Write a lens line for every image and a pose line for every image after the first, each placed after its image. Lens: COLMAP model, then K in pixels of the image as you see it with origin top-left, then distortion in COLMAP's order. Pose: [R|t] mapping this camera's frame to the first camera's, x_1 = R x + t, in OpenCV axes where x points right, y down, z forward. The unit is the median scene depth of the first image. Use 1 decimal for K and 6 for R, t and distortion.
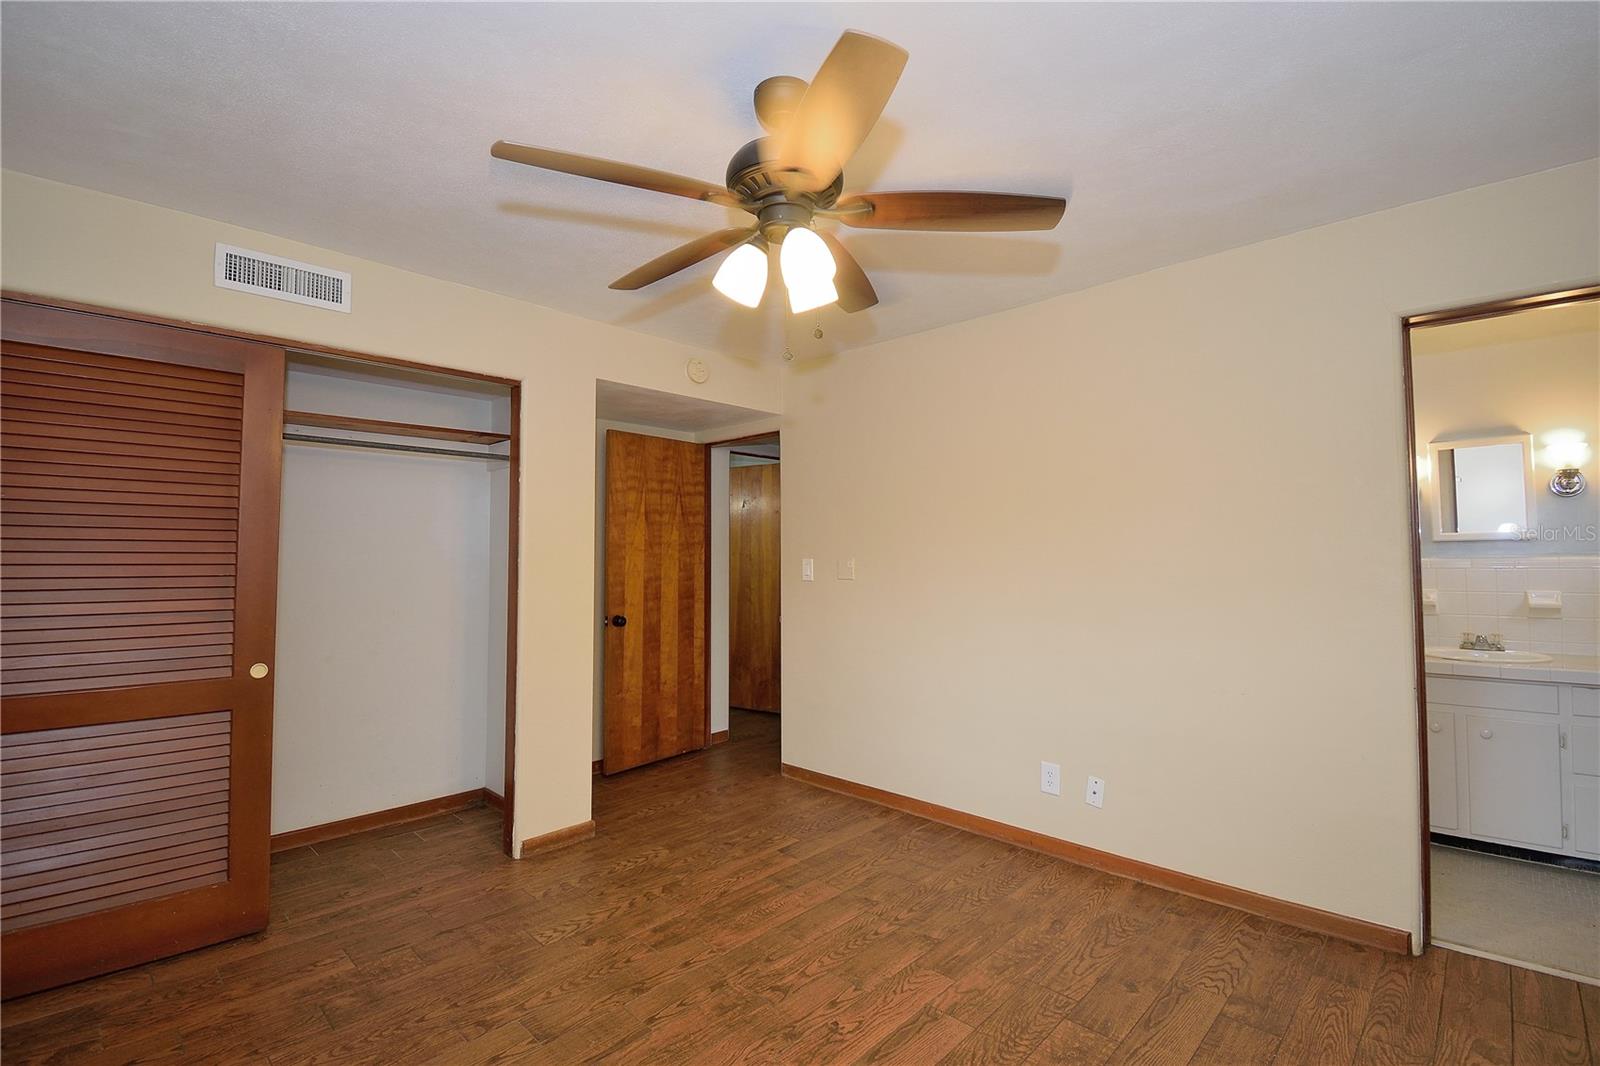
lens RADIAL K [[726.0, 0, 802.5], [0, 726.0, 528.6], [0, 0, 1]] dist [-0.002135, -0.000241]
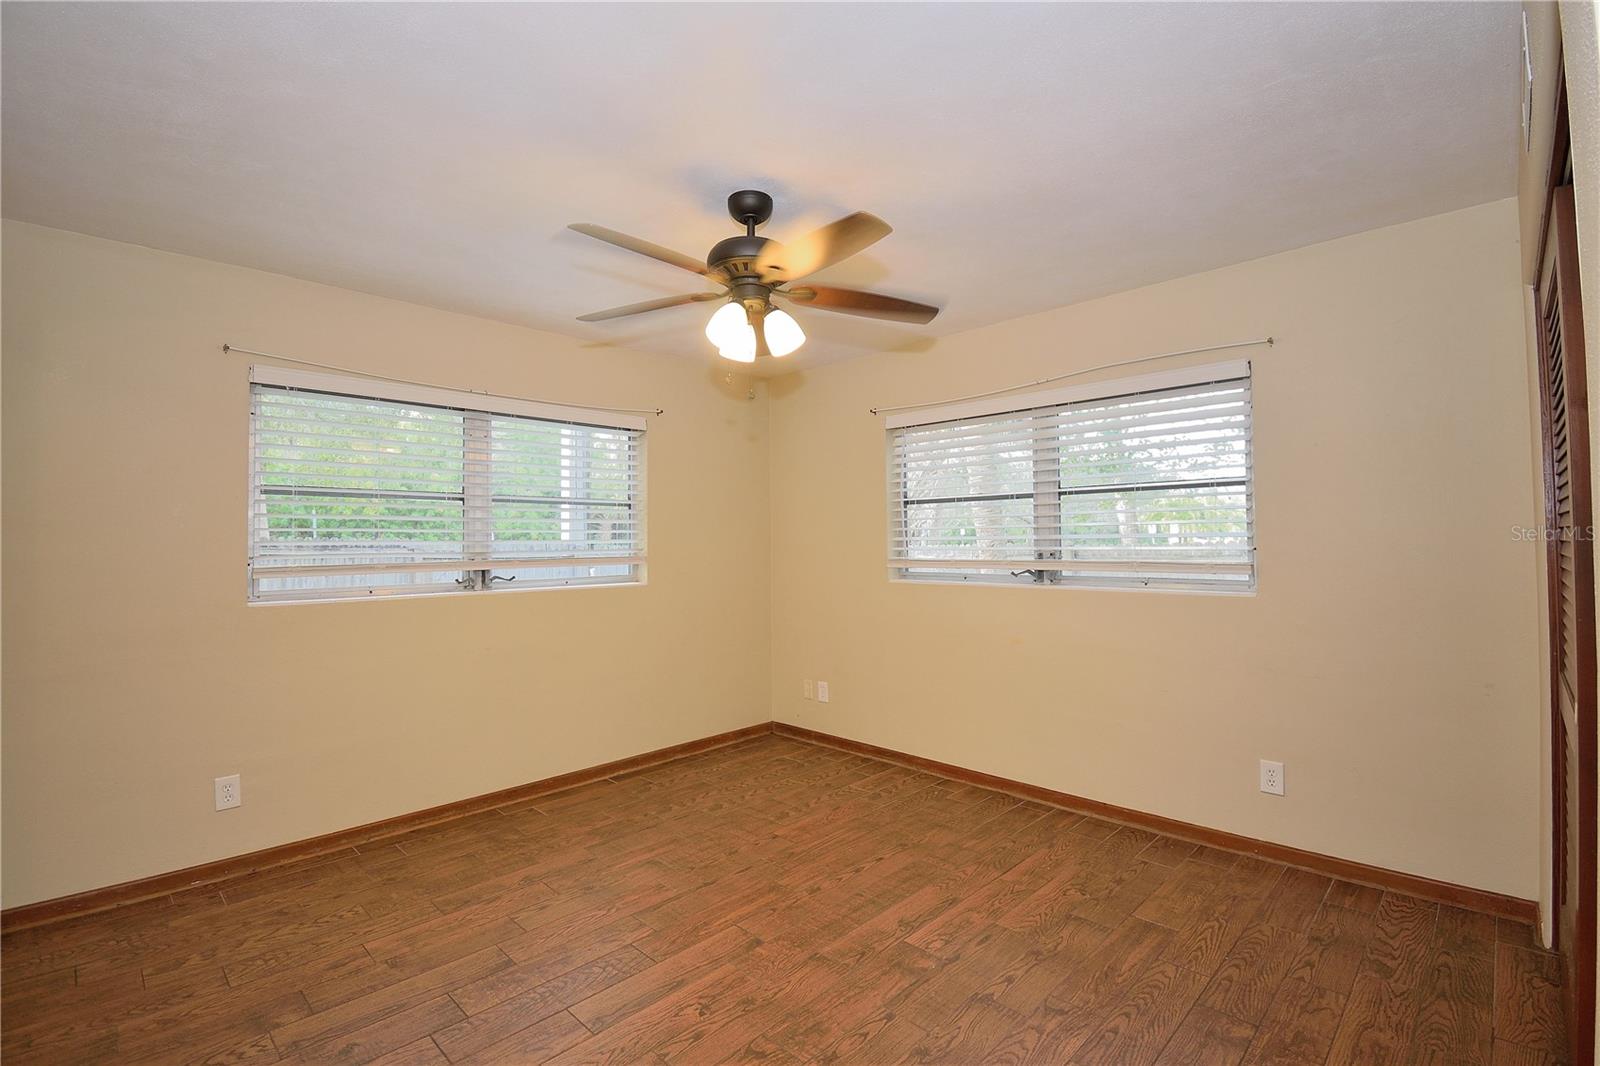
lens RADIAL K [[726.0, 0, 802.4], [0, 726.0, 532.9], [0, 0, 1]] dist [-0.002135, -0.000241]
pose [[-0.999840, 0.013668, 0.011566, -0.112705], [0.012888, 0.997801, -0.065018, 0.090184], [-0.012429, -0.064858, -0.997817, 2.033340]]
